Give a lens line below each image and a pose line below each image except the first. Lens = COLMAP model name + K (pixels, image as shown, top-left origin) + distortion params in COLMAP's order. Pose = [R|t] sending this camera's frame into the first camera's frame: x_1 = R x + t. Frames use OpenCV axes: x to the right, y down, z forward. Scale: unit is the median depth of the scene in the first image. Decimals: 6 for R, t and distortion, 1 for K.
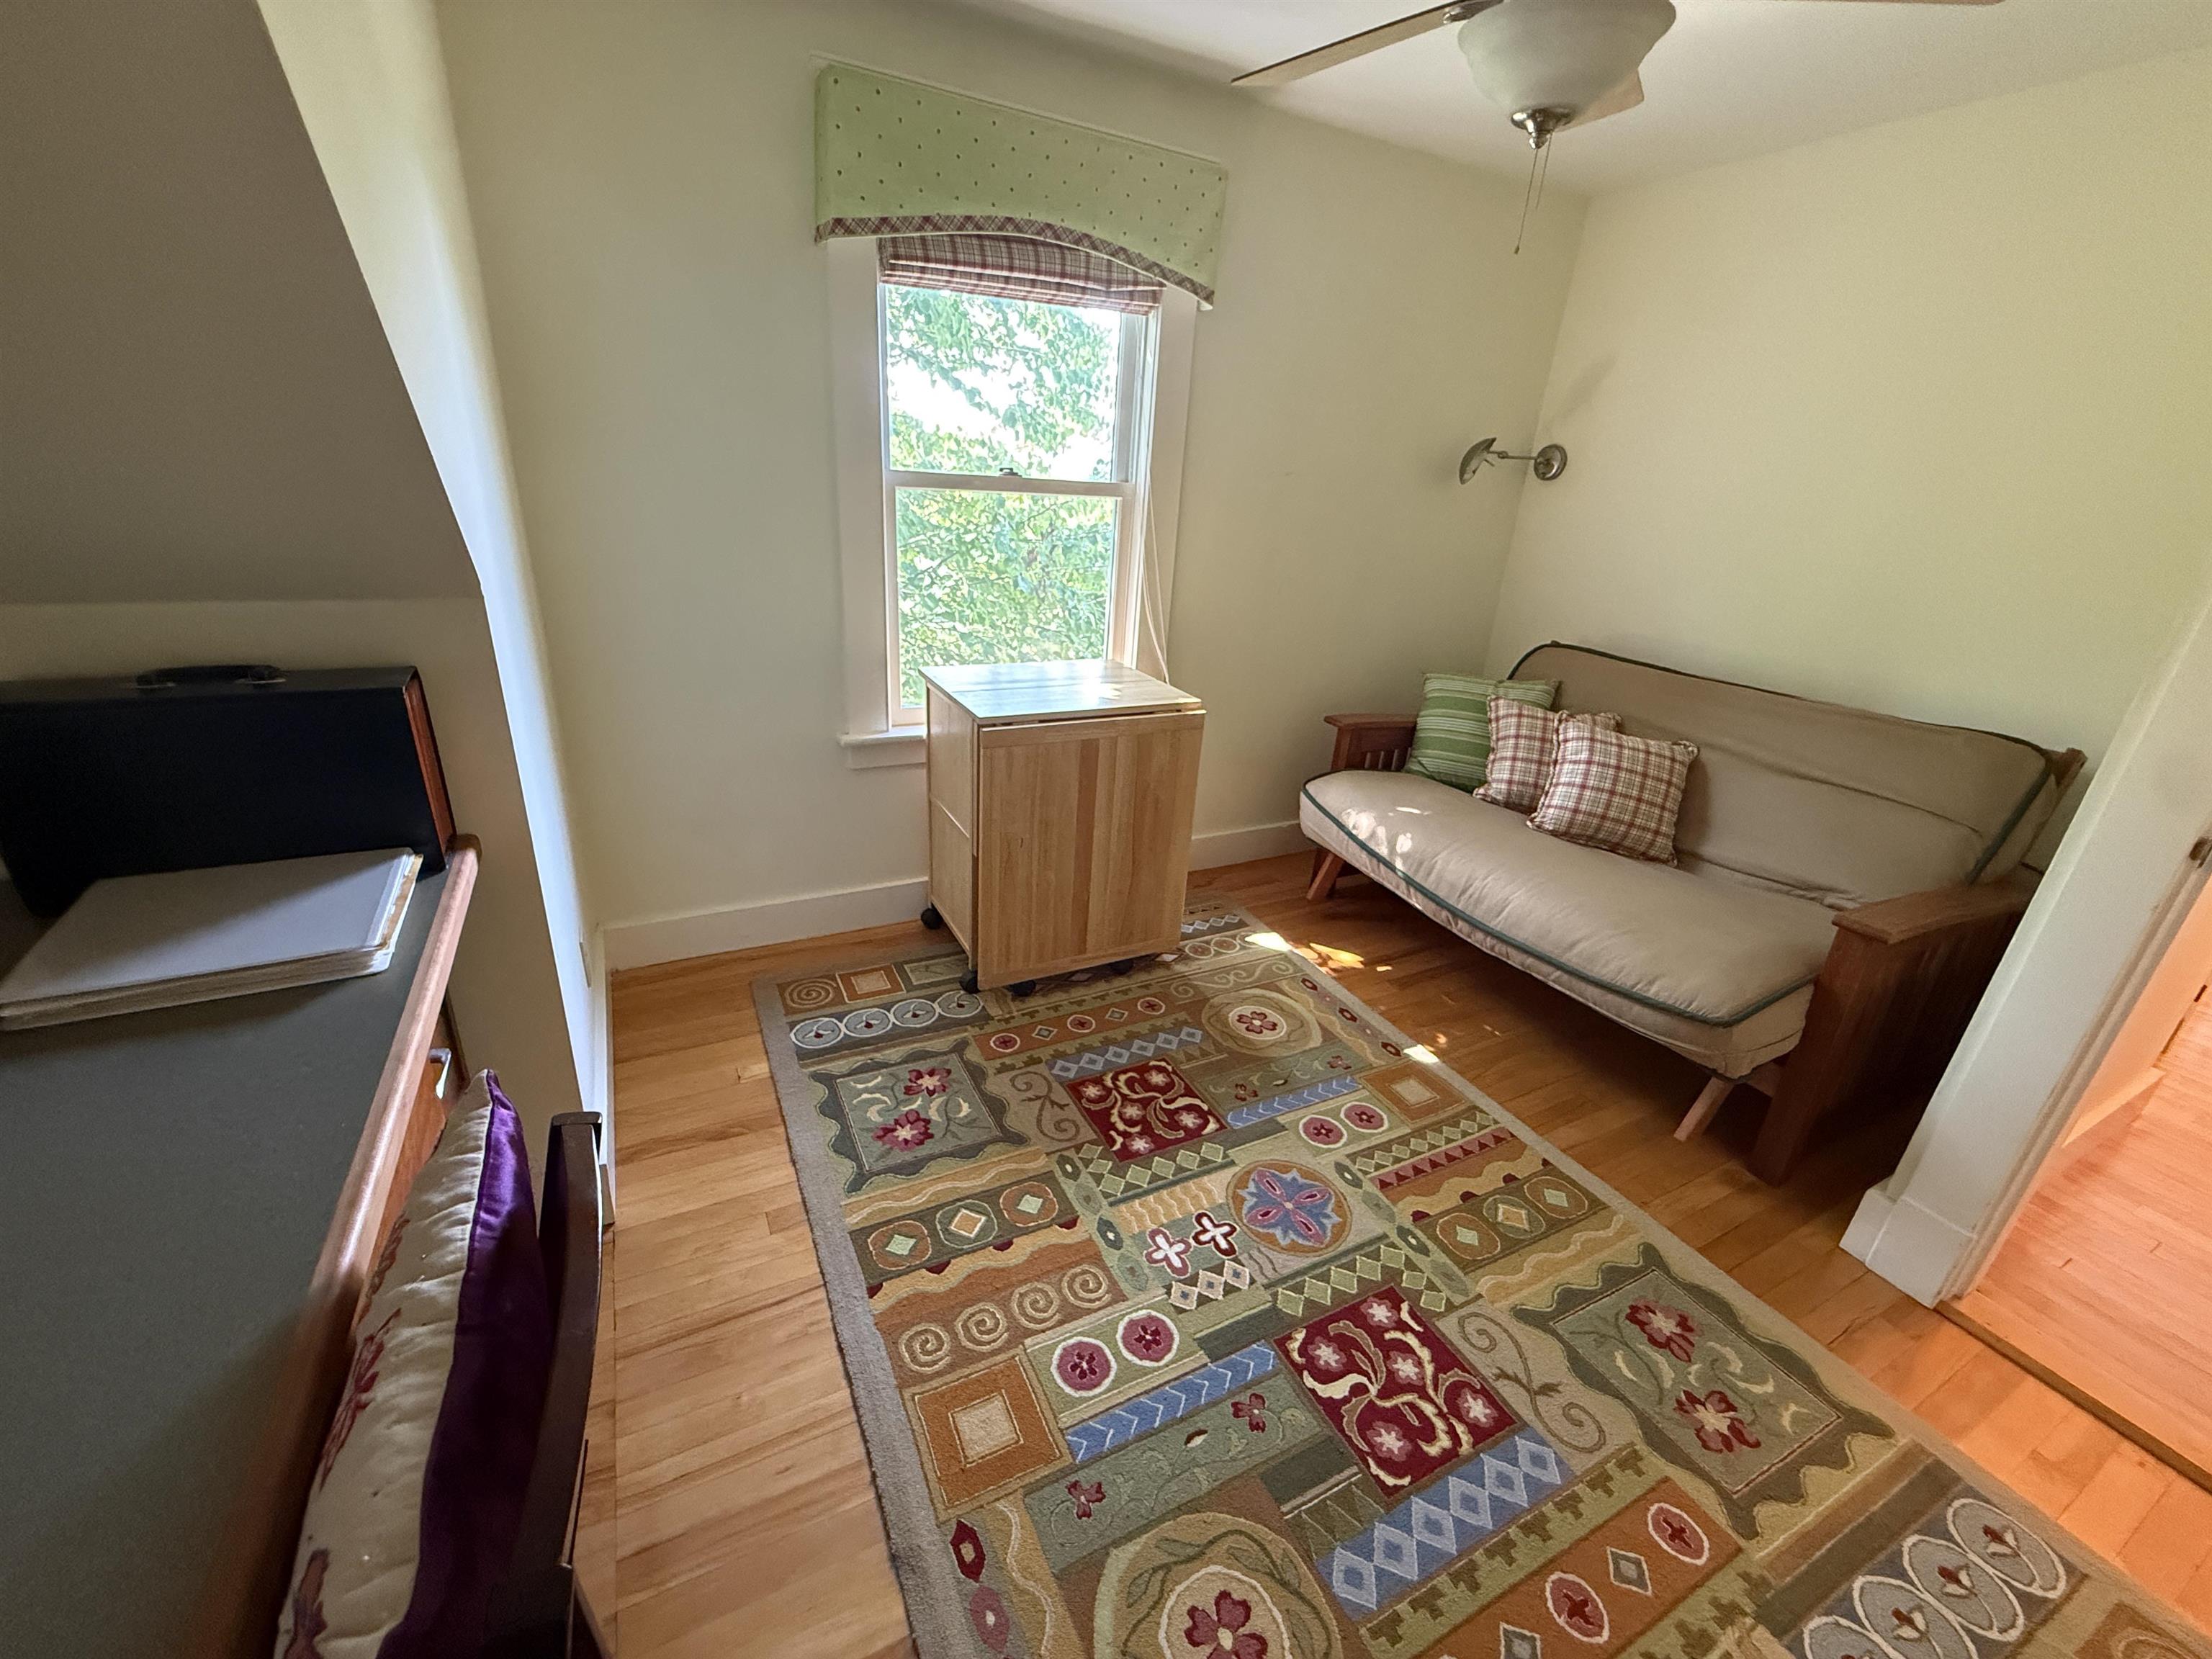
lens RADIAL K [[881.6, 0, 1100.2], [0, 881.6, 828.6], [0, 0, 1]] dist [-0.001719, -0.000208]
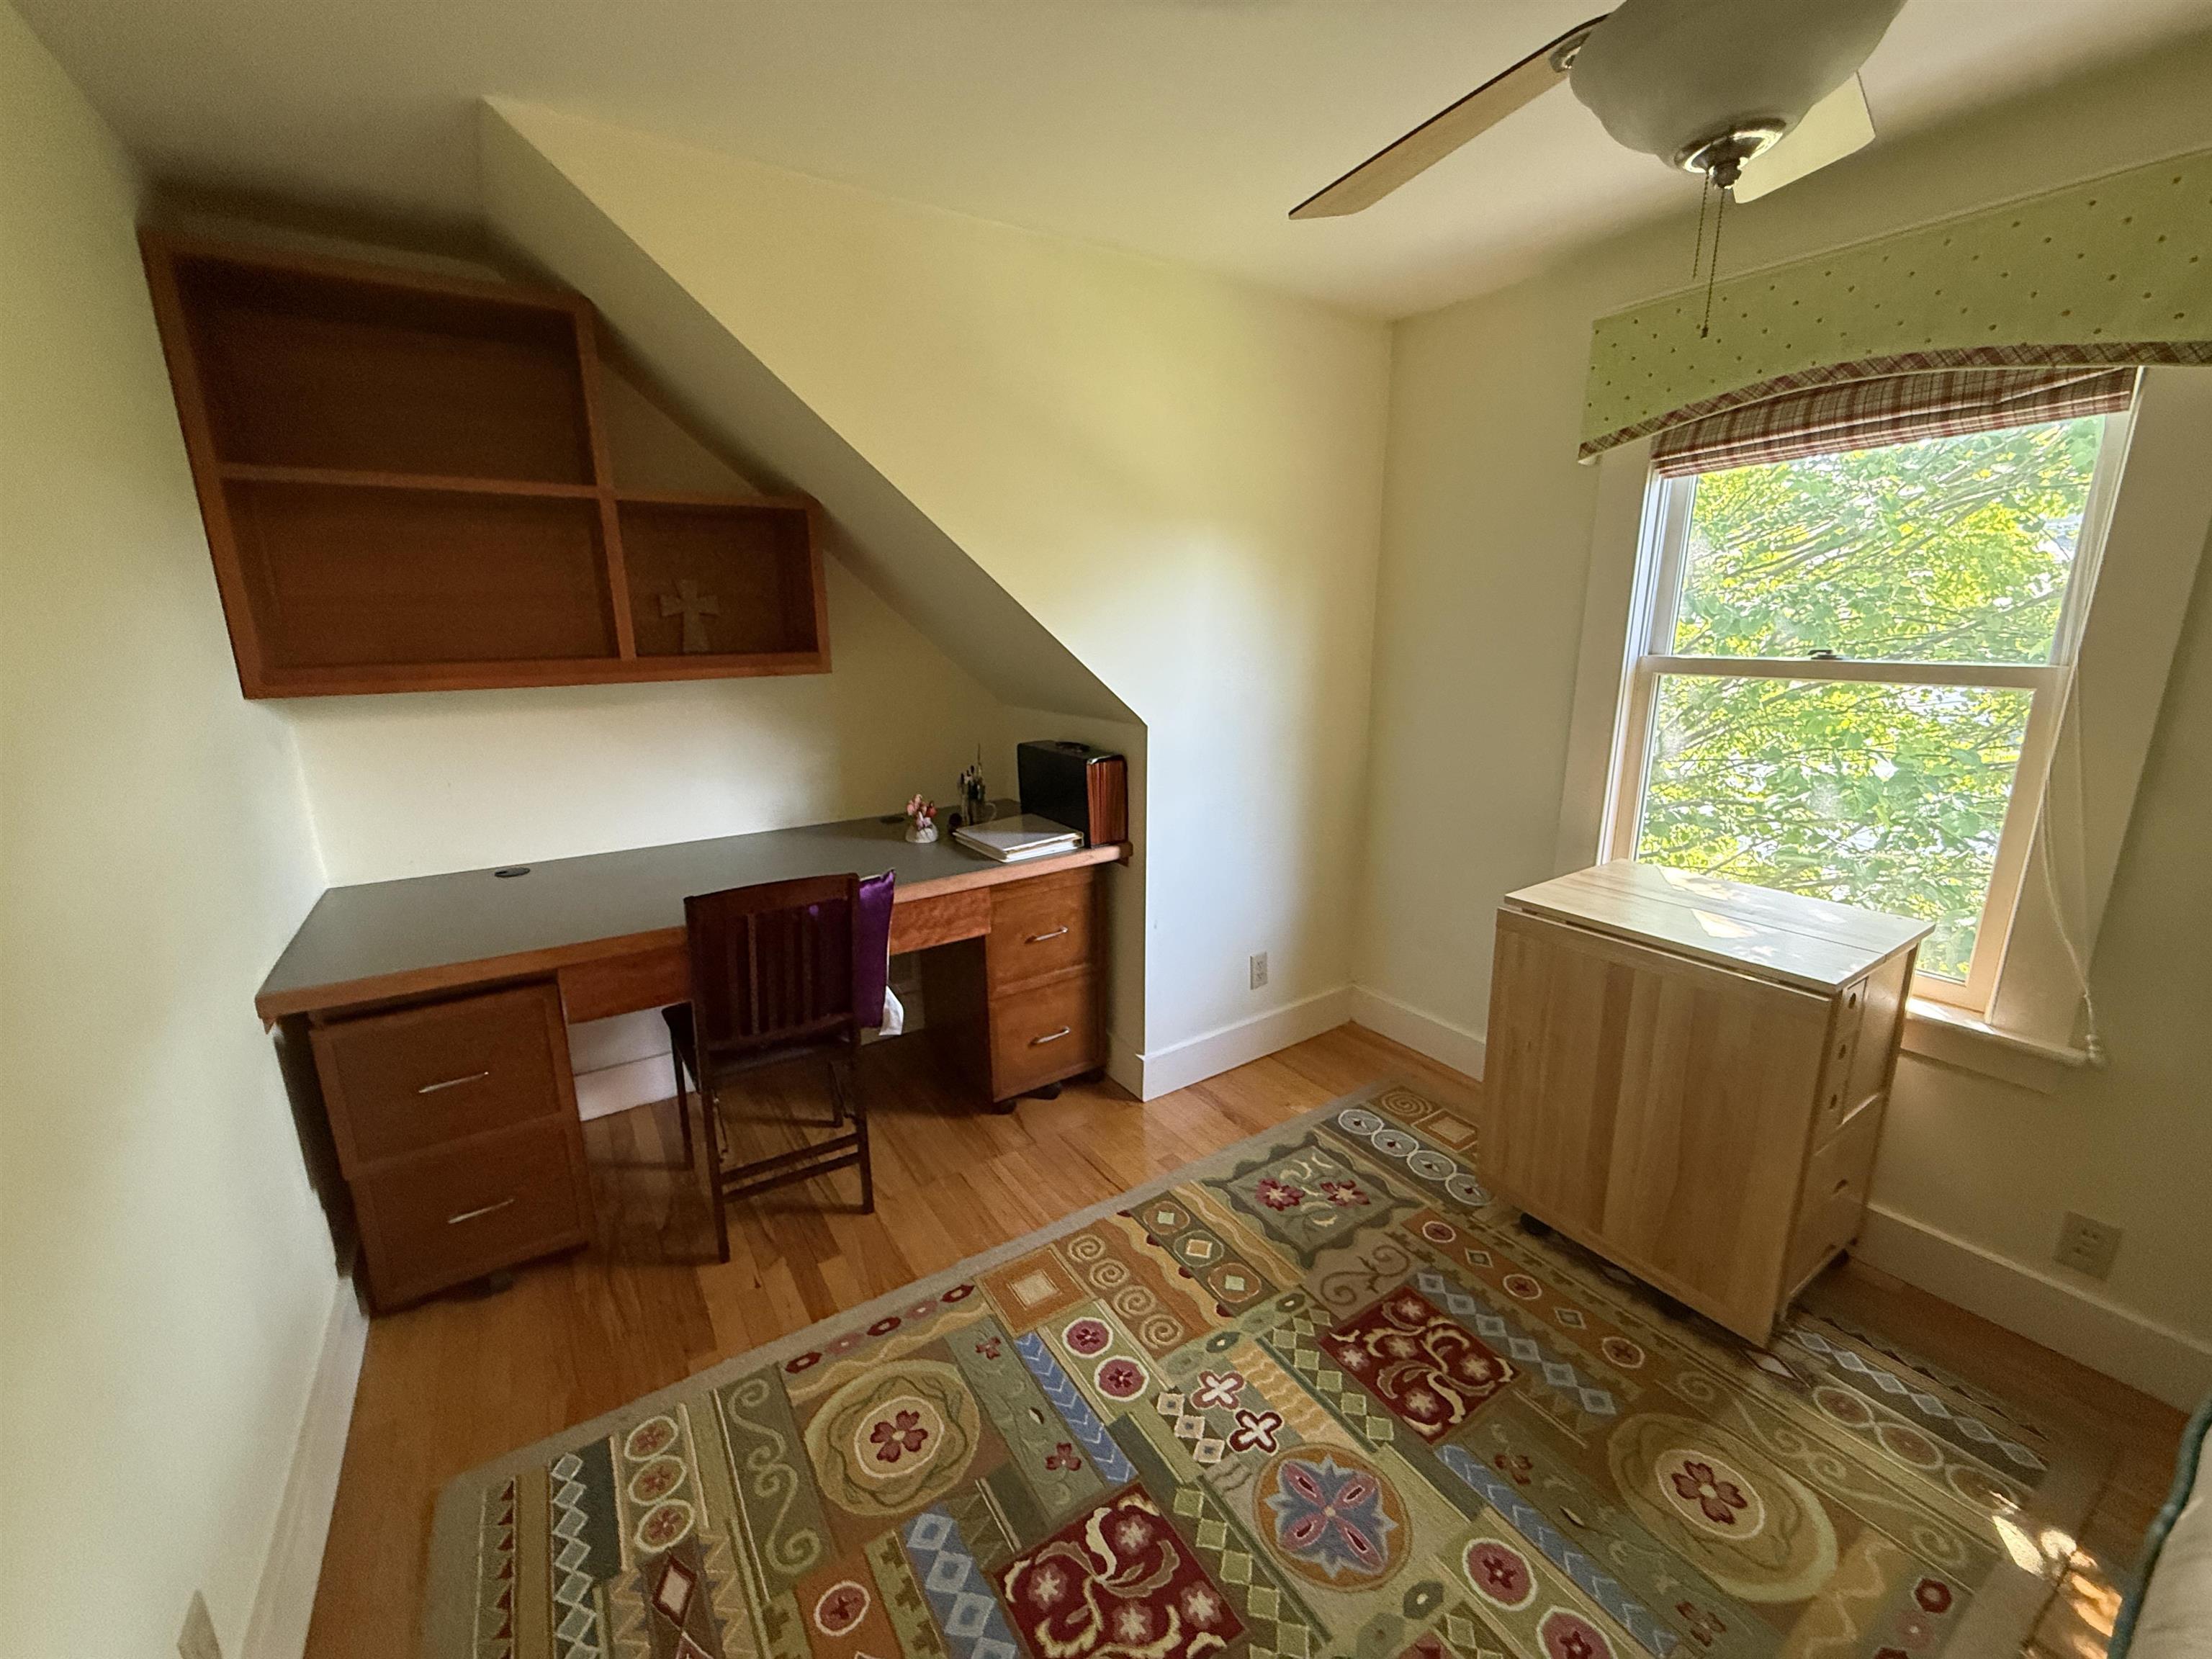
lens RADIAL K [[876.2, 0, 1102.2], [0, 876.2, 833.1], [0, 0, 1]] dist [-0.001363, -0.000100]
pose [[0.106789, 0.177148, -0.978374, 0.960715], [-0.358788, 0.924567, 0.128244, -0.197605], [0.927290, 0.337334, 0.162292, 0.511548]]
